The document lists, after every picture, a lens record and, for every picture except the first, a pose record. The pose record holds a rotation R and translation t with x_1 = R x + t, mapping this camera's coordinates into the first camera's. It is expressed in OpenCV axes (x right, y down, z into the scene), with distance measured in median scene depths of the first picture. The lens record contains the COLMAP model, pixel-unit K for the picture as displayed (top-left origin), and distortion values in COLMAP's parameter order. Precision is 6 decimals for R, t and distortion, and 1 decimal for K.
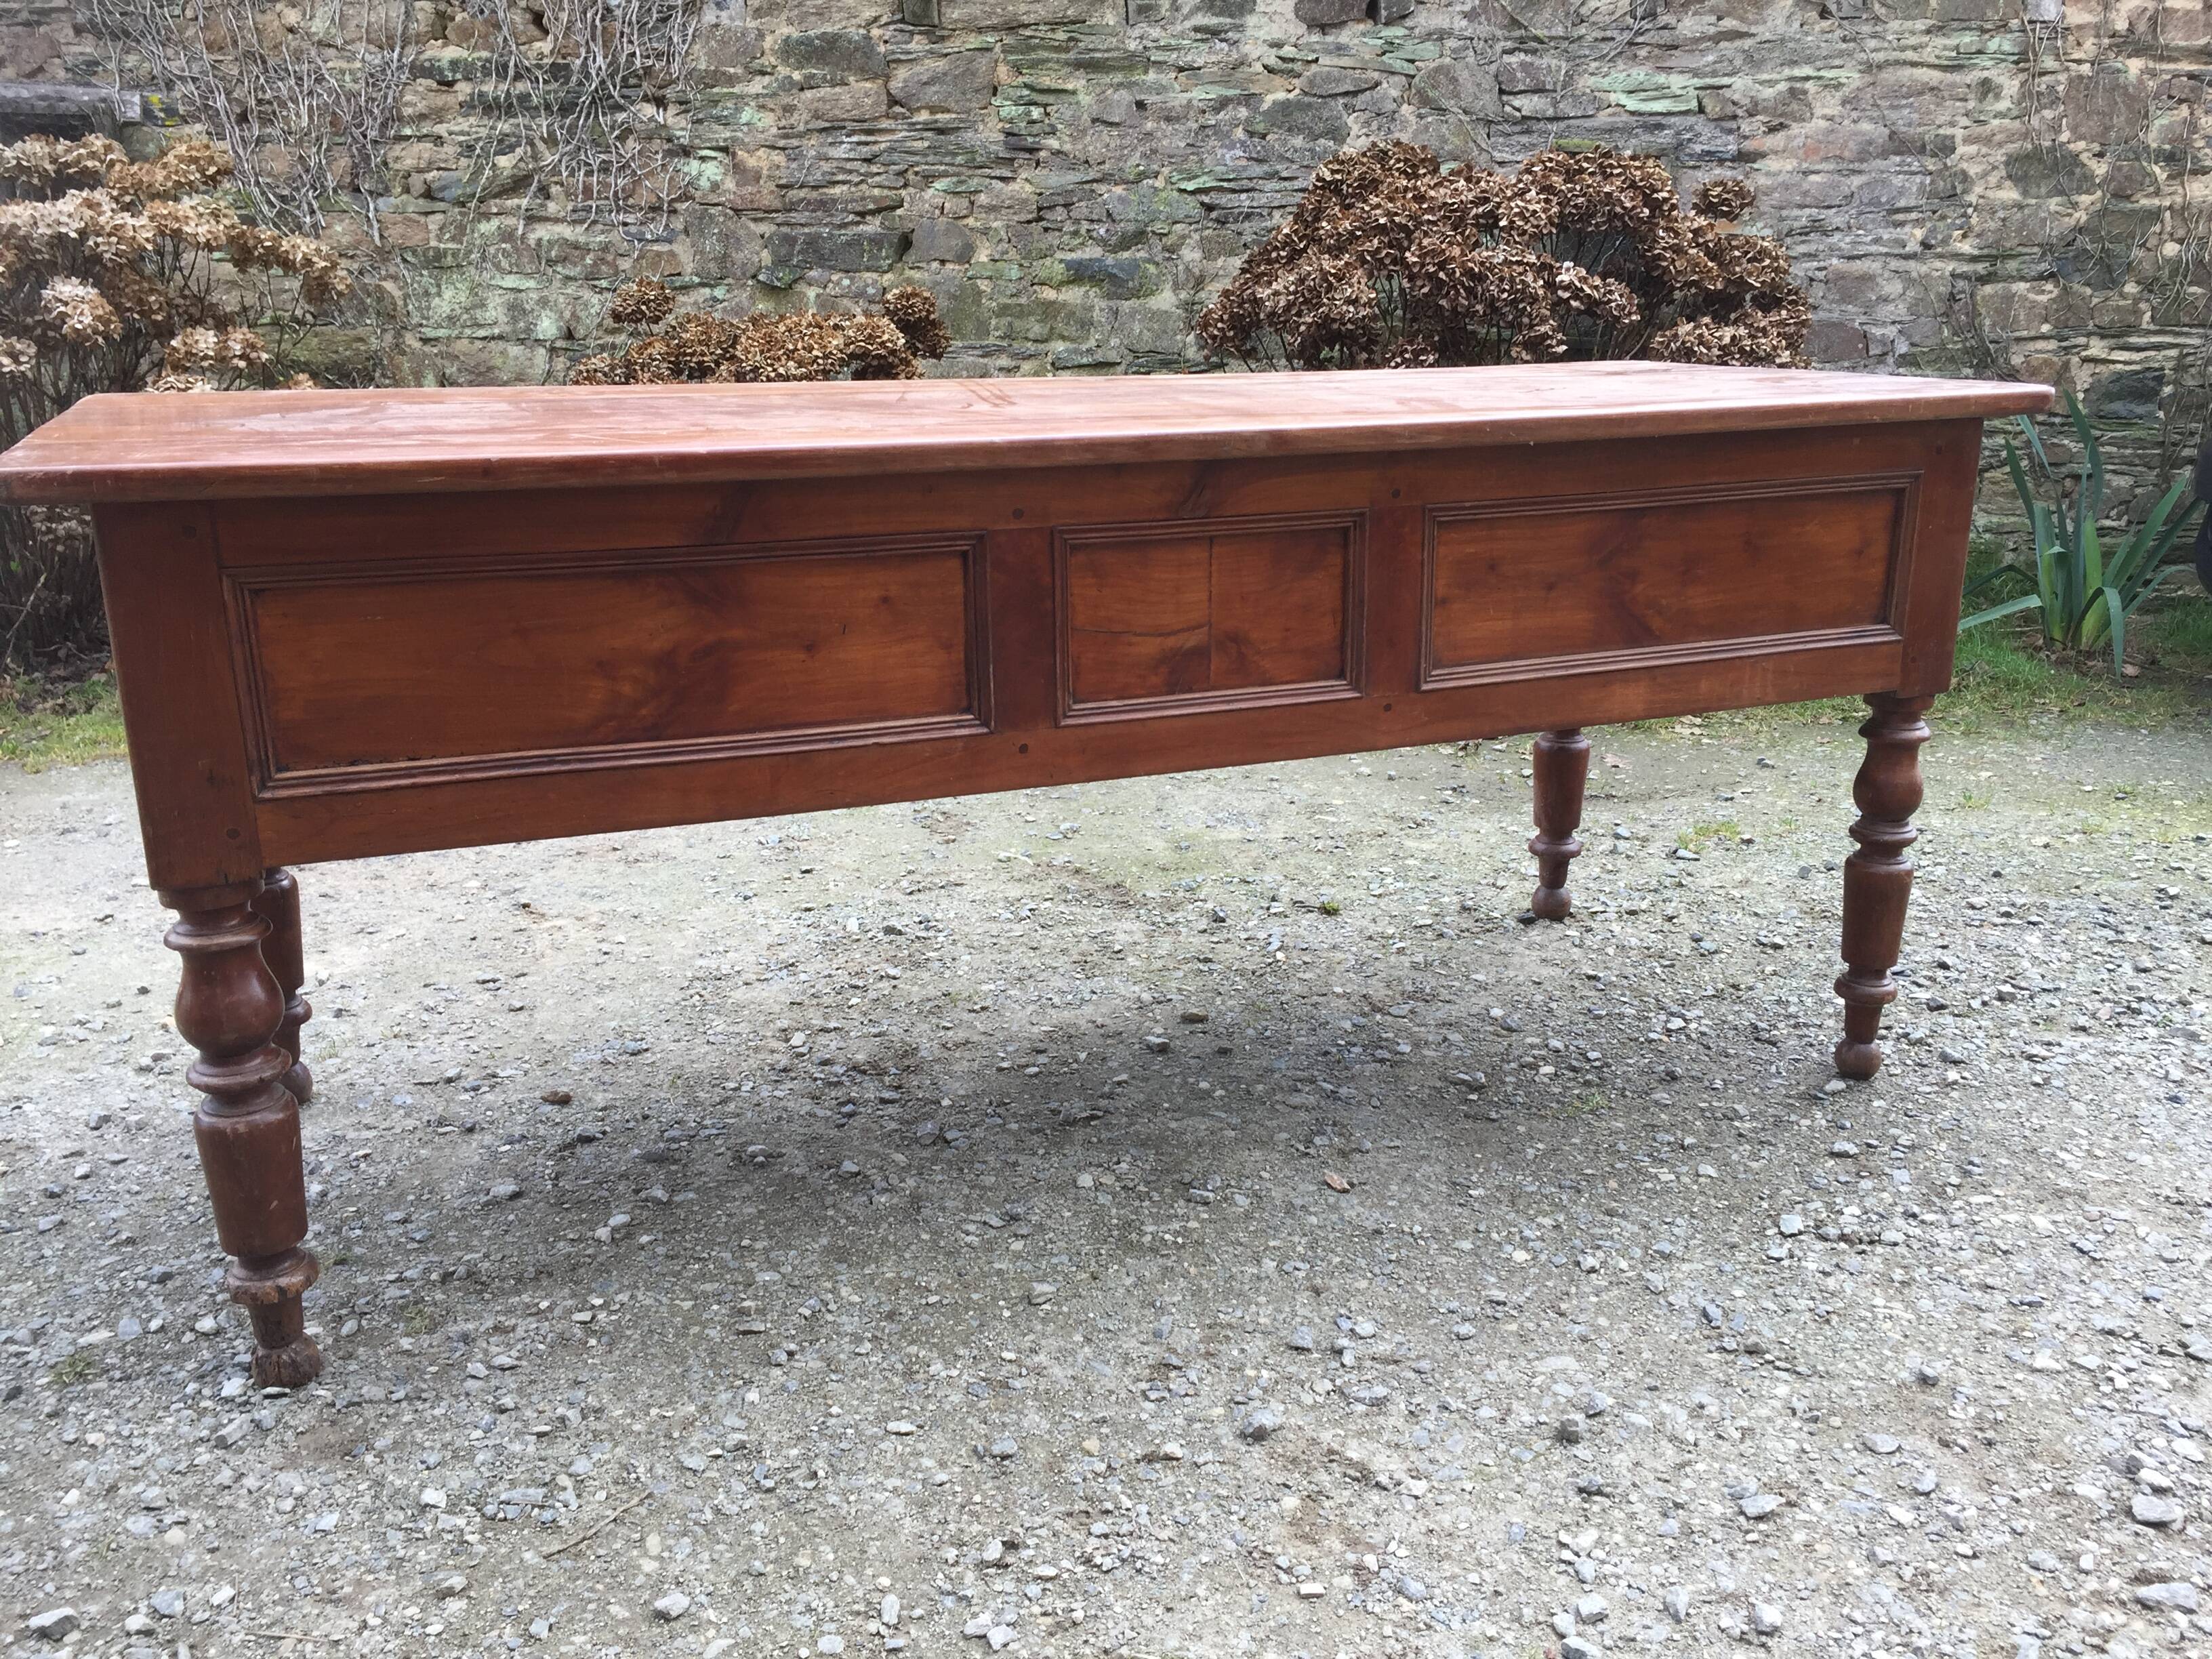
lens RADIAL K [[1926.2, 0, 1098.9], [0, 1926.2, 852.4], [0, 0, 1]] dist [0.087568, -0.115444]
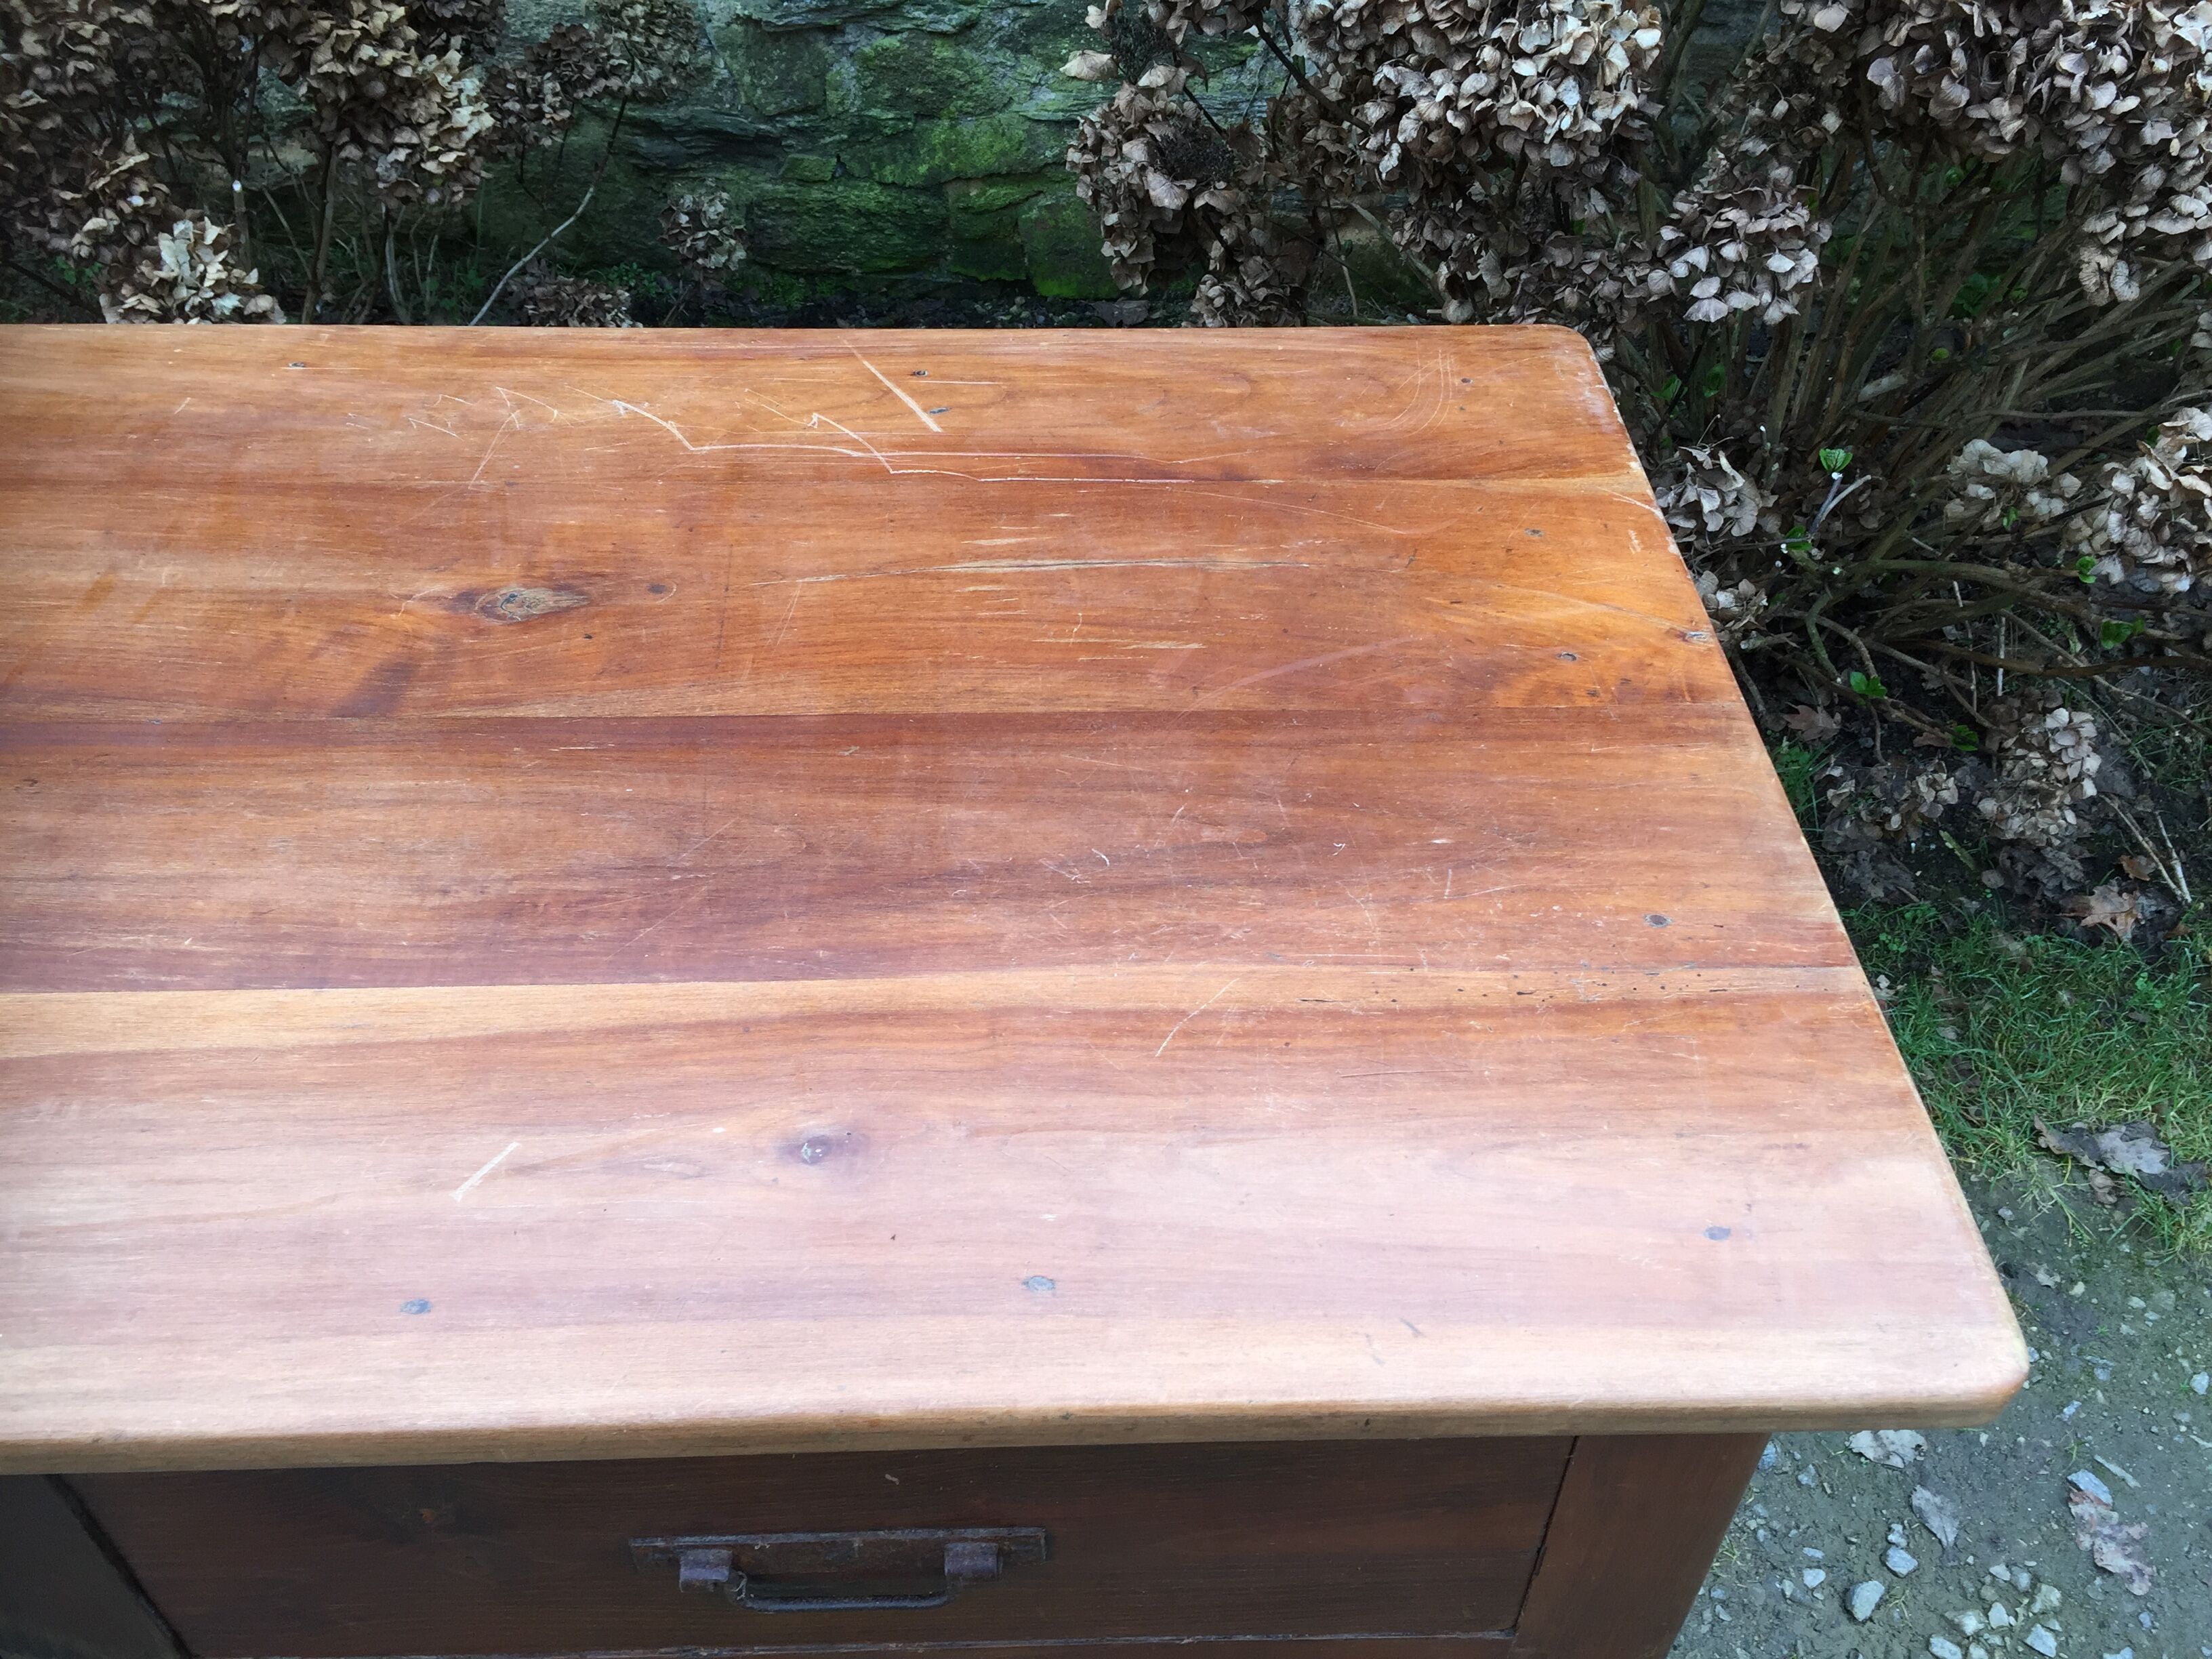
lens RADIAL K [[1919.4, 0, 1104.6], [0, 1919.4, 837.8], [0, 0, 1]] dist [0.092646, -0.128893]
pose [[0.997305, 0.052702, -0.051047, 0.065012], [-0.021947, 0.878162, 0.477860, -0.265212], [0.070012, -0.475452, 0.876952, 0.553506]]
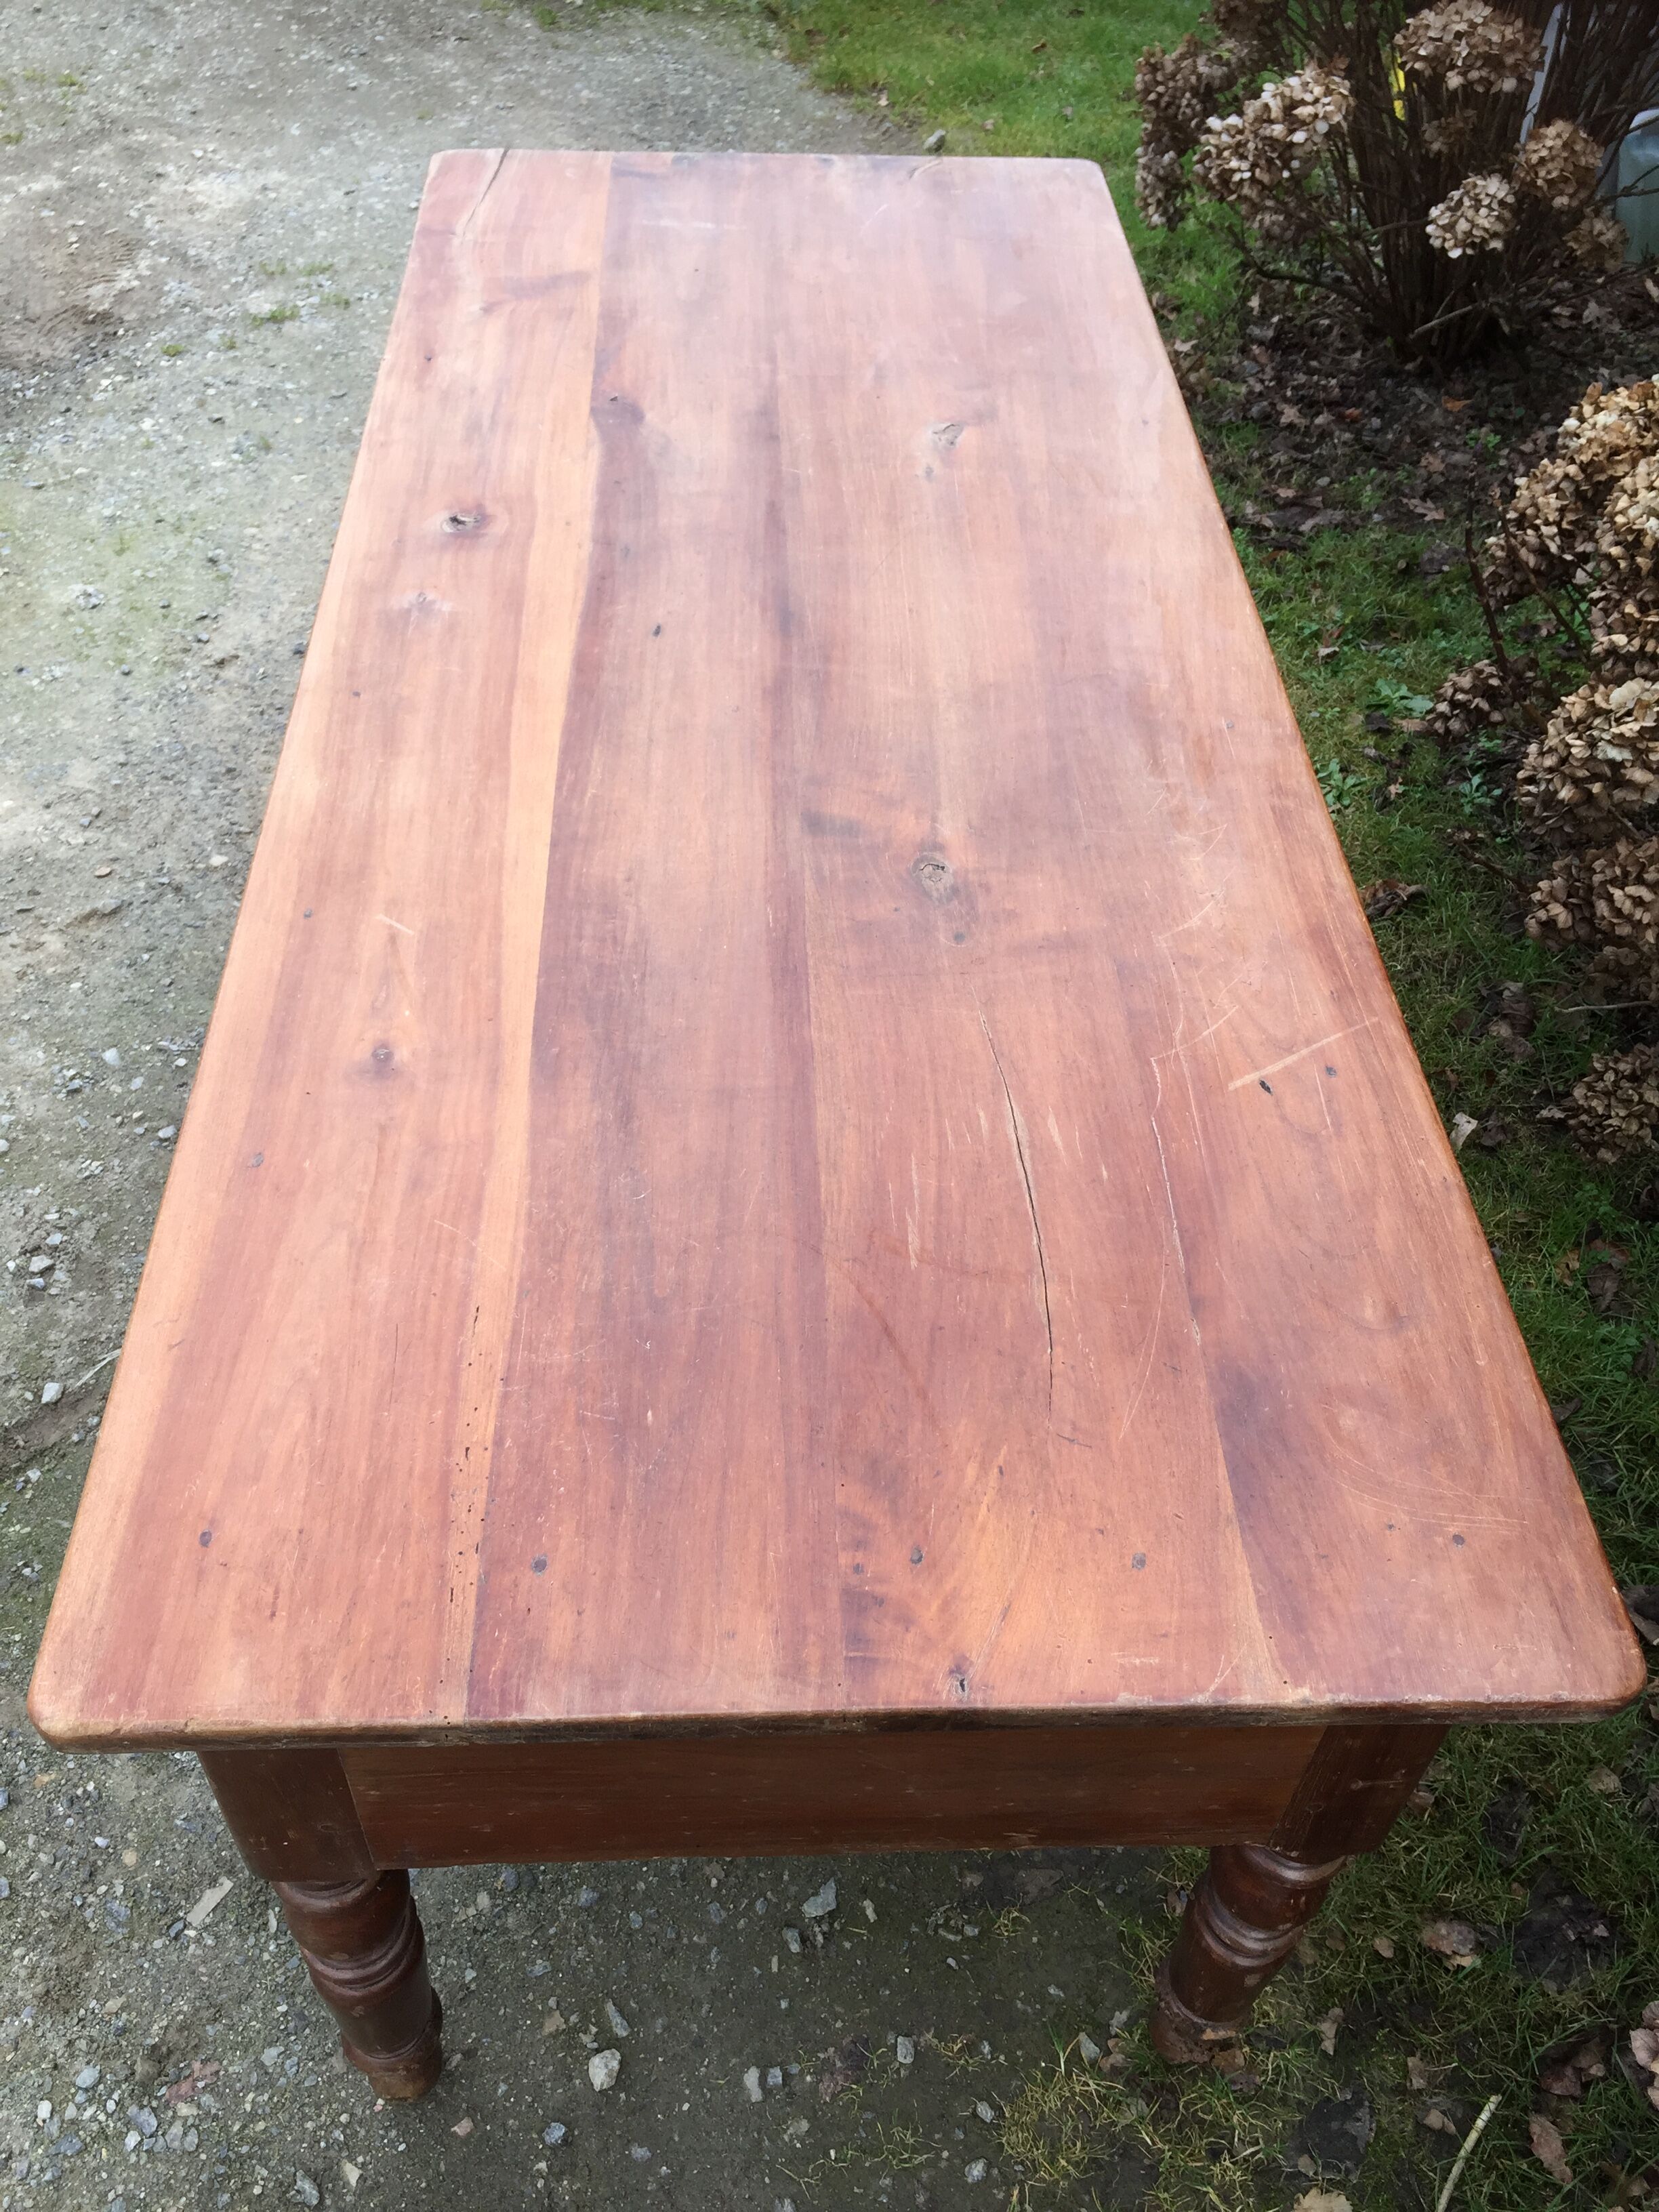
lens RADIAL K [[1919.4, 0, 837.4], [0, 1919.4, 1075.5], [0, 0, 1]] dist [0.092646, -0.128893]
pose [[-0.058546, 0.703126, -0.708651, 0.203562], [-0.287251, 0.667981, 0.686504, -0.350804], [0.956064, 0.243753, 0.162866, 0.685376]]
